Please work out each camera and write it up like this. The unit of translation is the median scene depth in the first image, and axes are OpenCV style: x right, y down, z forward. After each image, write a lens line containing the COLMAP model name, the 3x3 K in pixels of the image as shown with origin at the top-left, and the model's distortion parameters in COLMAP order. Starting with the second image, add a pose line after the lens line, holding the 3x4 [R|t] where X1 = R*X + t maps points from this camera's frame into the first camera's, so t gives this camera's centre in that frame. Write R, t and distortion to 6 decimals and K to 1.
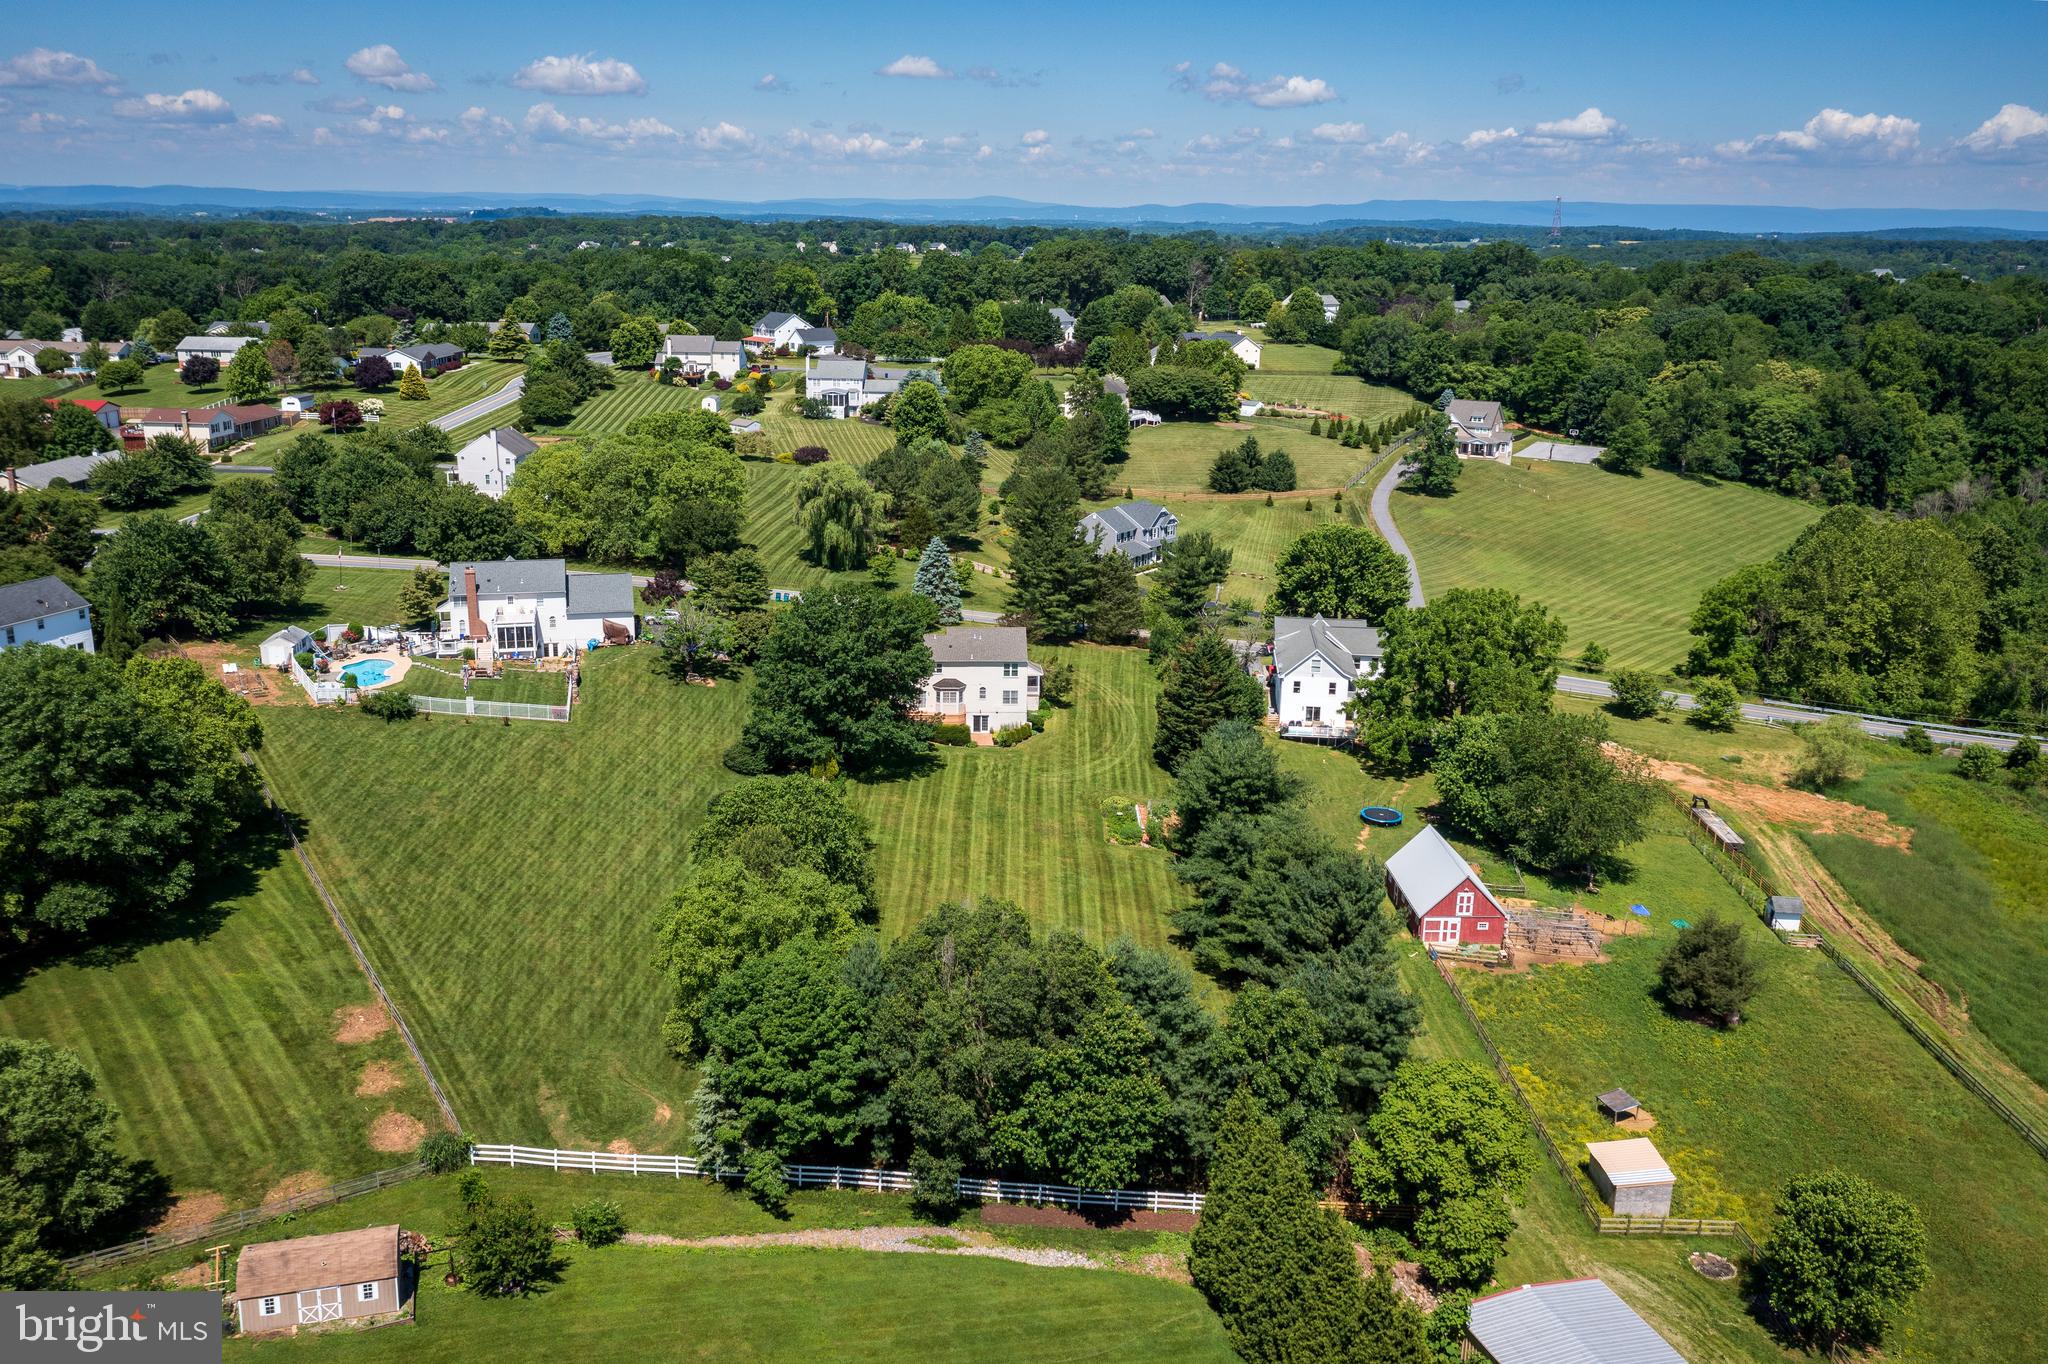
lens RADIAL K [[1645.3, 0, 1023.8], [0, 1645.3, 681.9], [0, 0, 1]] dist [0.001046, -0.000222]
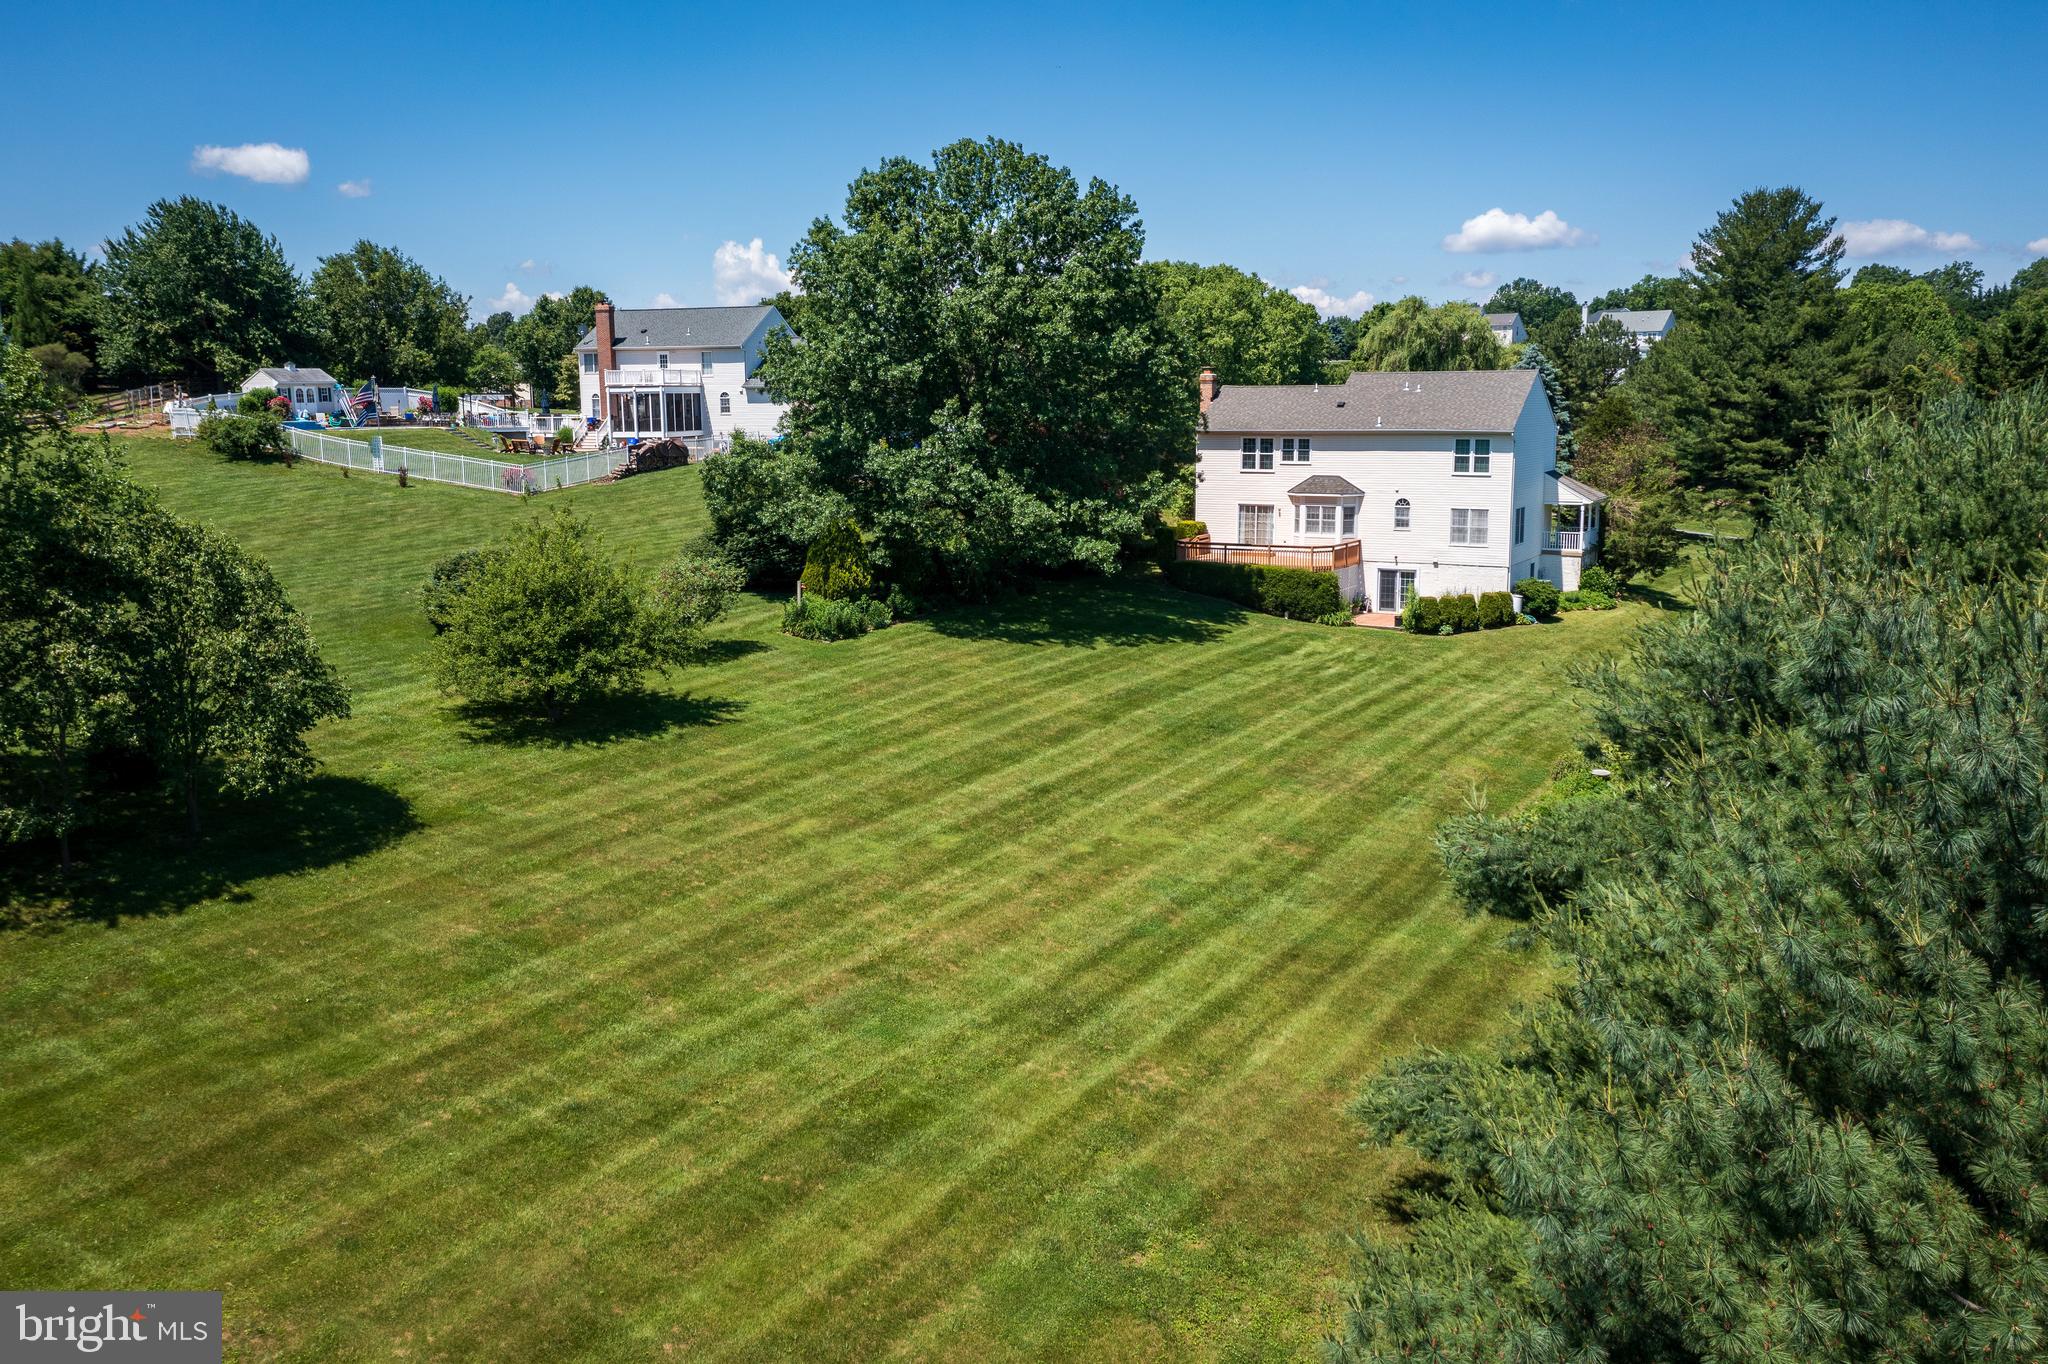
lens RADIAL K [[1645.3, 0, 1023.2], [0, 1645.3, 681.6], [0, 0, 1]] dist [0.001046, -0.000222]
pose [[0.839287, 0.065832, -0.539689, 0.122572], [-0.122700, 0.989968, -0.070058, 0.090124], [0.529662, 0.125018, 0.838945, 0.603273]]
